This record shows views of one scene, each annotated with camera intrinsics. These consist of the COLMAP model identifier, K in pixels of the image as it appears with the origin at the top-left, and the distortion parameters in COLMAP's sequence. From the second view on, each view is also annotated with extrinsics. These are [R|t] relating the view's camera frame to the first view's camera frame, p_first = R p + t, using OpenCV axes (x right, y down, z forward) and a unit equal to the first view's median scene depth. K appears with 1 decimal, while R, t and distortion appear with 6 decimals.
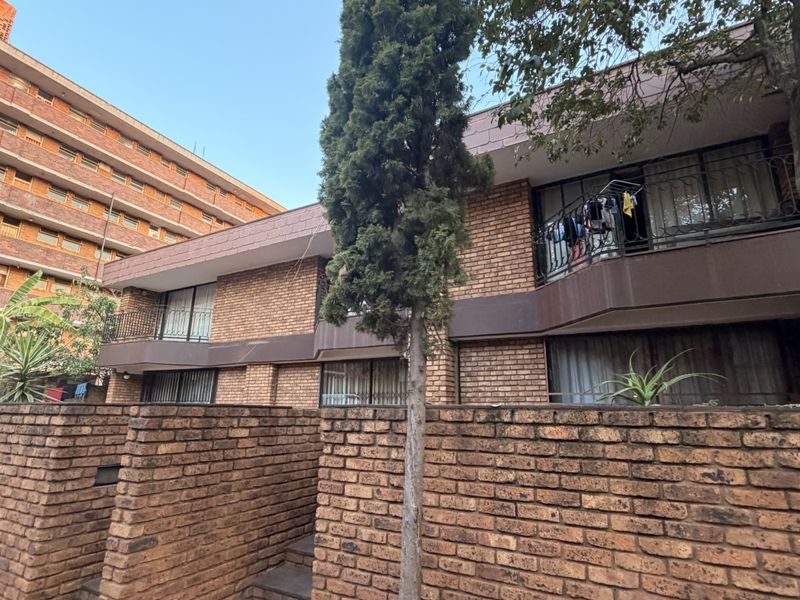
lens RADIAL K [[424.0, 0, 396.8], [0, 424.0, 301.3], [0, 0, 1]] dist [-0.002197, 0.000810]
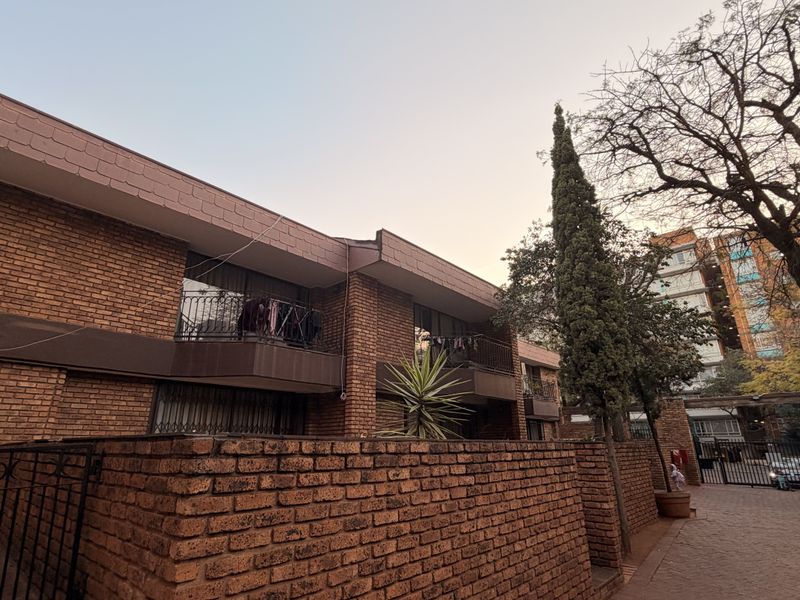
lens RADIAL K [[424.0, 0, 396.8], [0, 424.0, 301.3], [0, 0, 1]] dist [-0.002197, 0.000810]
pose [[0.236865, 0.302061, 0.923393, -0.804102], [-0.239831, 0.939205, -0.245713, 0.094982], [-0.941475, -0.163258, 0.294908, 0.398279]]
